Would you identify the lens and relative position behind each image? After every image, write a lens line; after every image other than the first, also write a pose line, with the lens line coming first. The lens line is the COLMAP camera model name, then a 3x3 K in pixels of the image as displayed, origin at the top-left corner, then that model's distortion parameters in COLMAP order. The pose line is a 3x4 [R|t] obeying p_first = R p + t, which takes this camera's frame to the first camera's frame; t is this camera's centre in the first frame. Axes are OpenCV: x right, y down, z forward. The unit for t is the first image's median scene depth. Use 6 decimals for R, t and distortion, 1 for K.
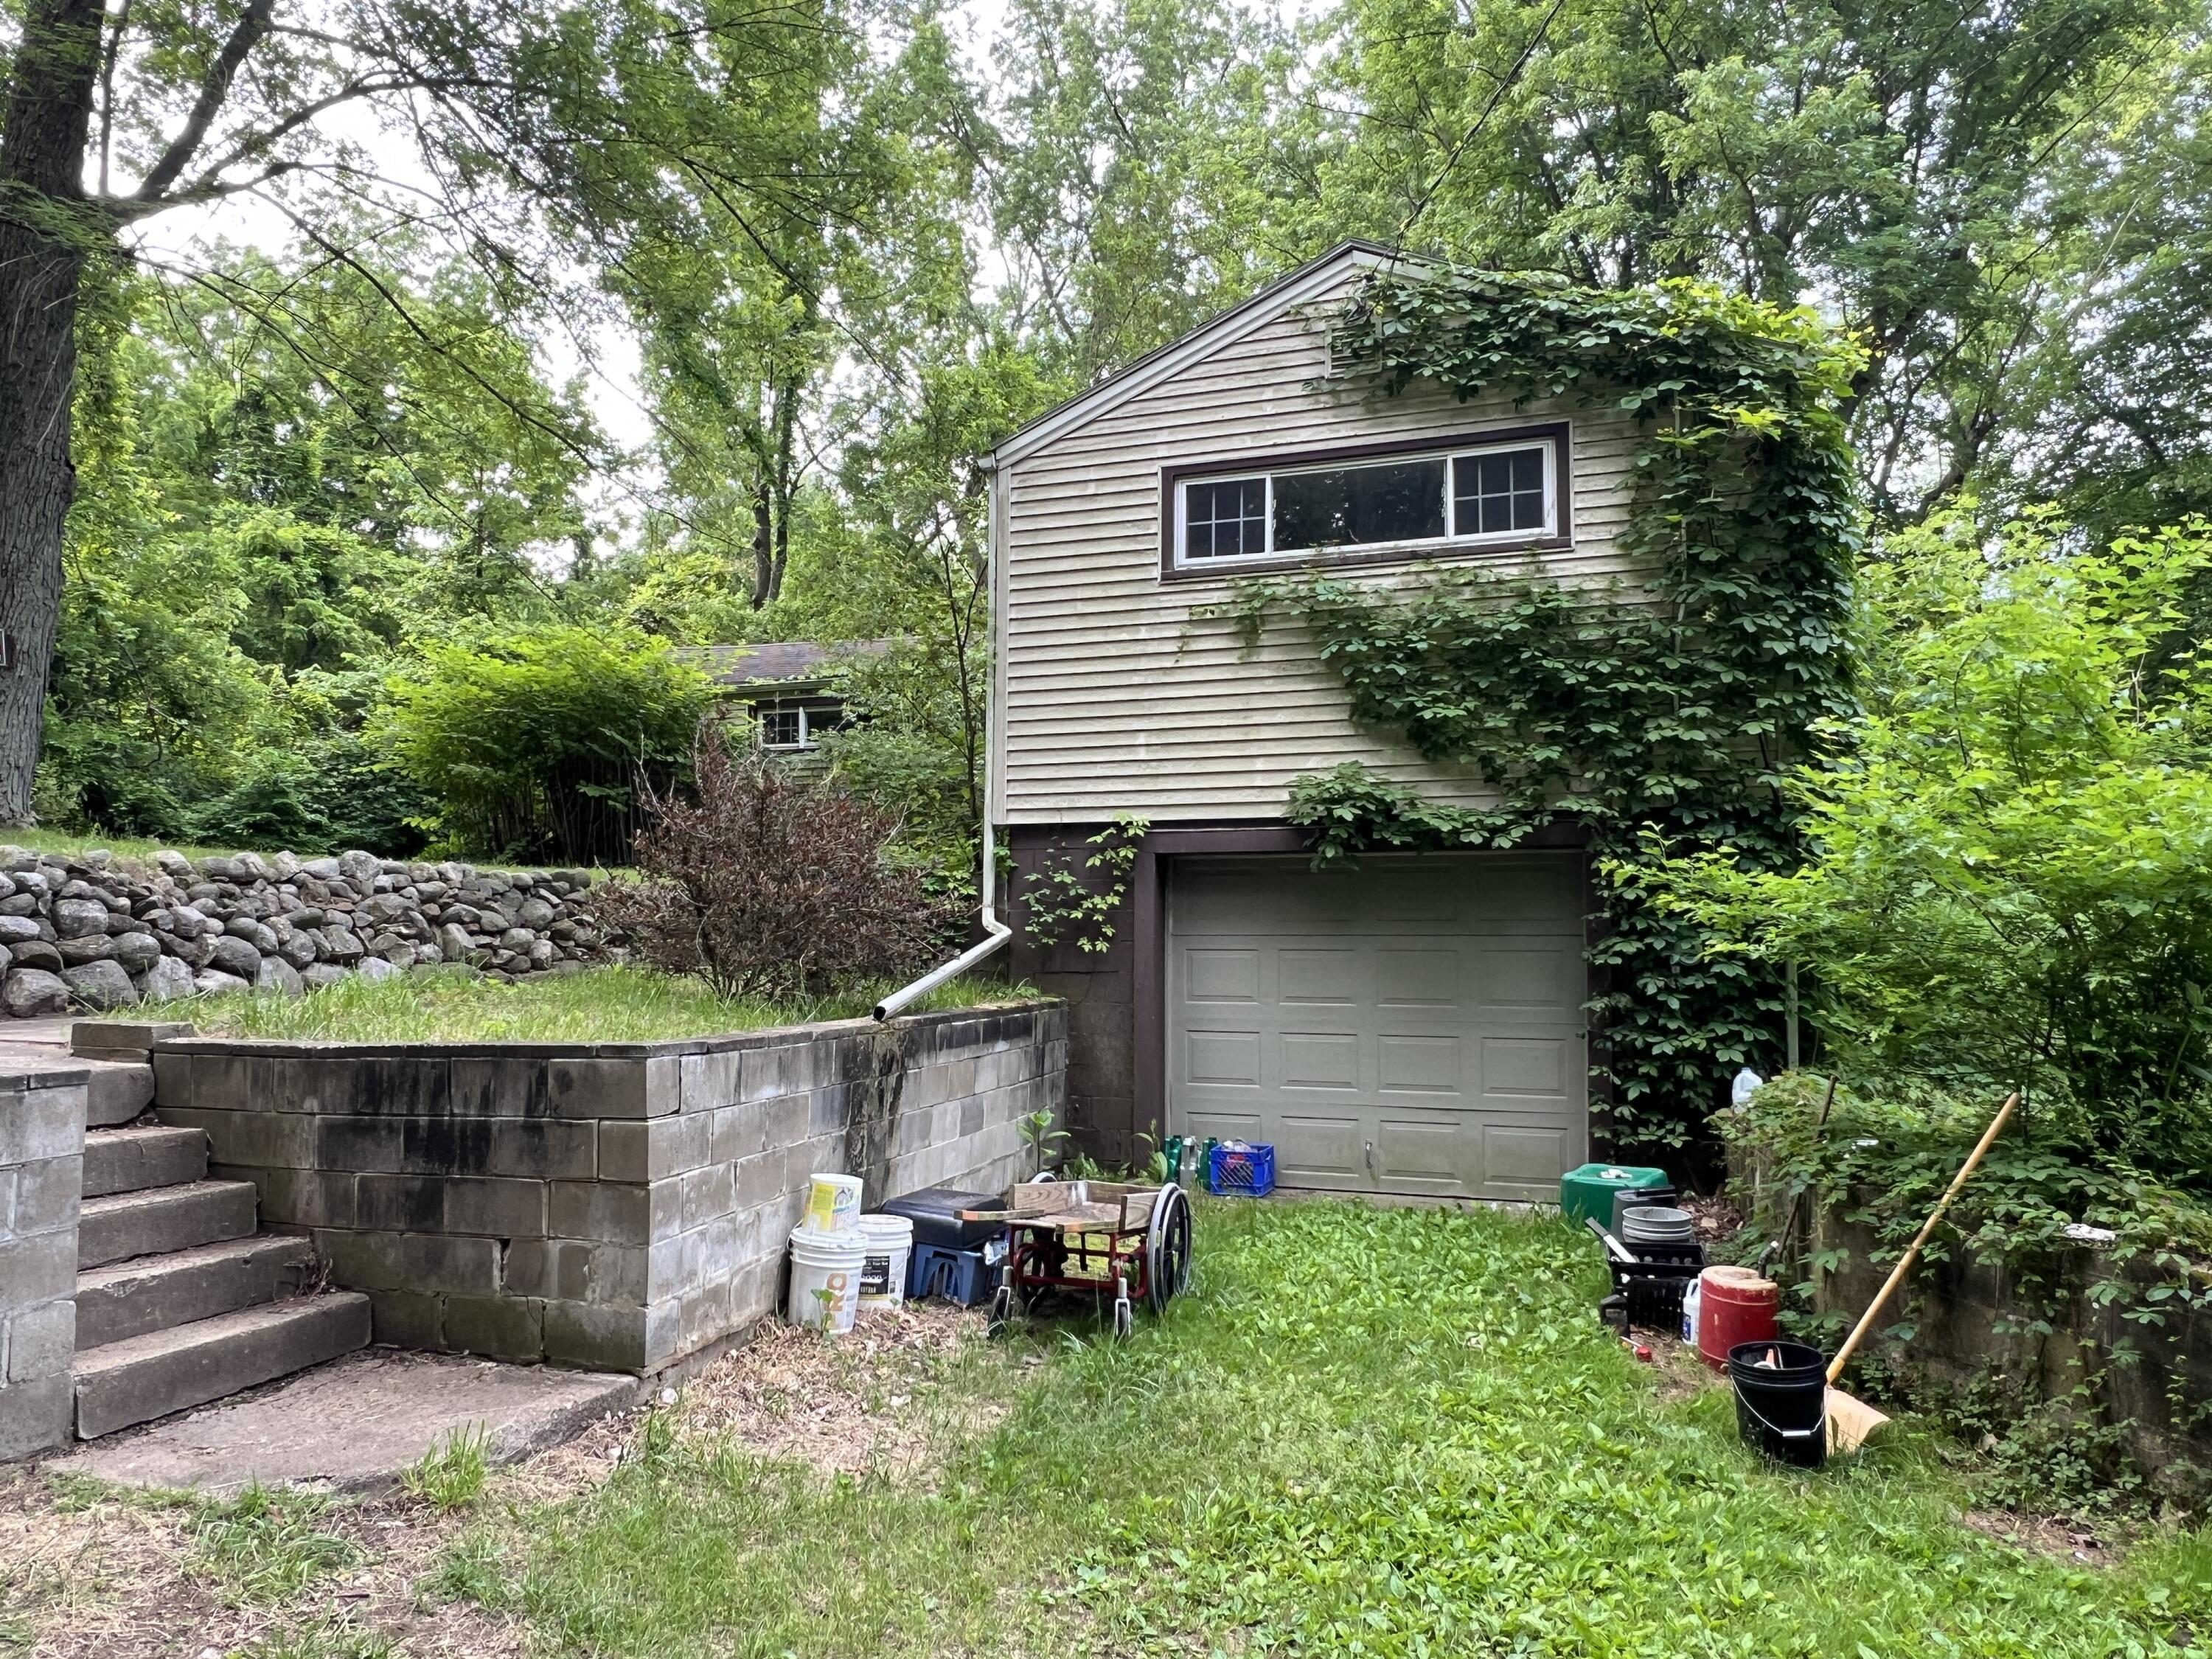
lens RADIAL K [[1581.2, 0, 1103.4], [0, 1581.2, 831.8], [0, 0, 1]] dist [0.000607, 0.001365]
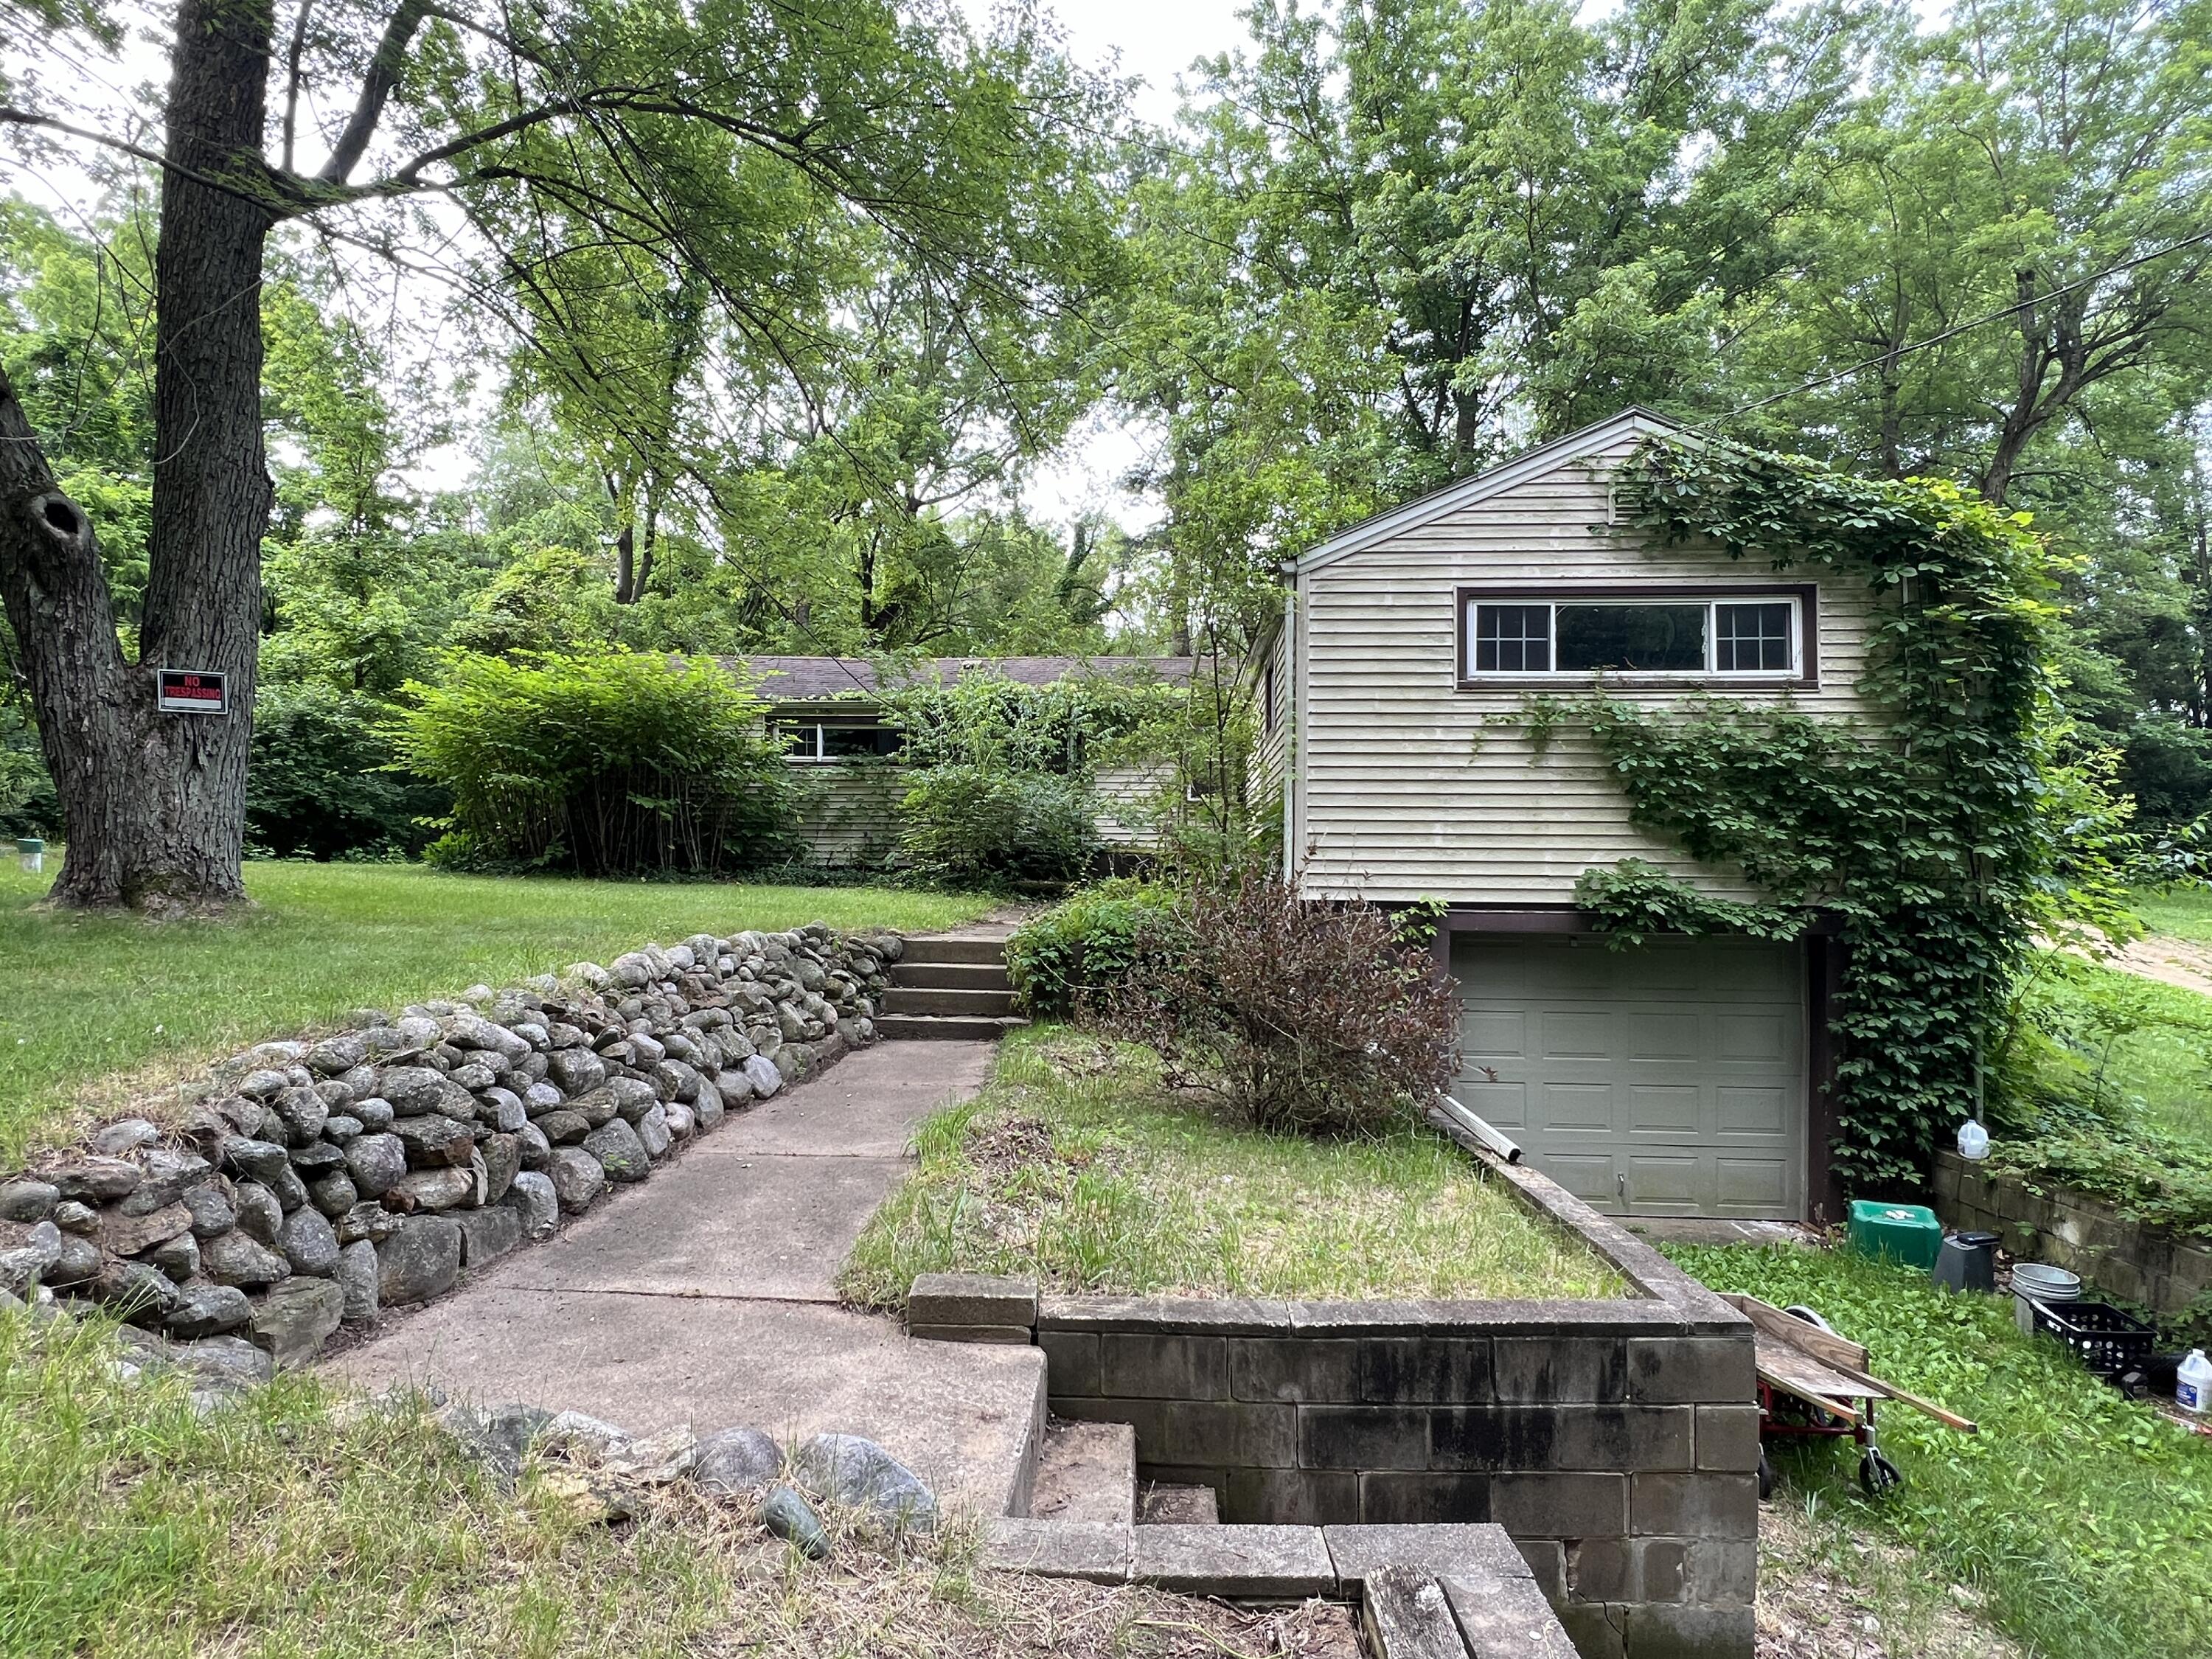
lens RADIAL K [[1209.5, 0, 1107.9], [0, 1209.5, 829.4], [0, 0, 1]] dist [-0.003836, 0.001582]
pose [[0.957866, 0.012651, 0.286937, -0.477342], [-0.026537, 0.998654, 0.044556, -0.096022], [-0.285987, -0.050293, 0.956913, 0.253346]]
